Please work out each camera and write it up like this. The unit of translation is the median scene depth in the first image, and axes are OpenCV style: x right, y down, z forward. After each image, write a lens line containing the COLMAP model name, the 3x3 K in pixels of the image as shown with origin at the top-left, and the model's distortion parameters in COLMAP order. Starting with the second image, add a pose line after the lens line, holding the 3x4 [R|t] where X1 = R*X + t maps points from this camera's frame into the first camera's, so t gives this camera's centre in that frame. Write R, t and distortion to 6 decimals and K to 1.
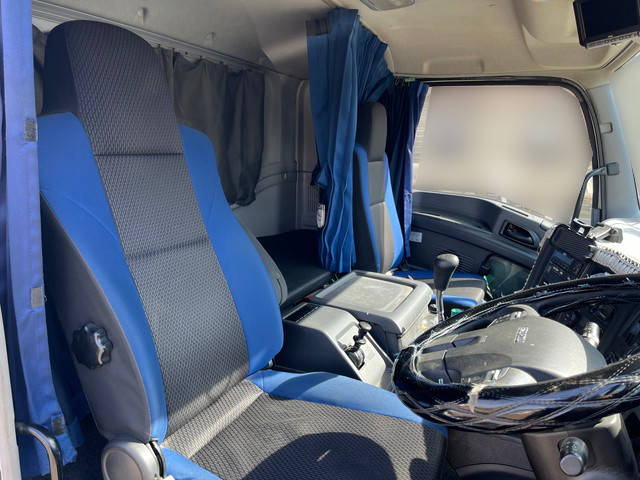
lens RADIAL K [[486.7, 0, 314.7], [0, 486.7, 236.0], [0, 0, 1]] dist [0.056663, -0.078493]
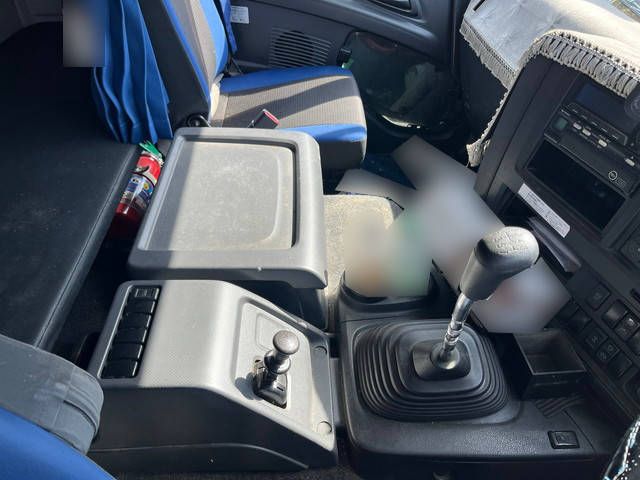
lens RADIAL K [[486.7, 0, 318.8], [0, 486.7, 234.1], [0, 0, 1]] dist [0.056663, -0.078493]
pose [[0.892059, -0.309182, 0.329601, 0.003748], [0.100233, 0.846533, 0.522814, -0.086356], [-0.440663, -0.433344, 0.786148, 0.365181]]
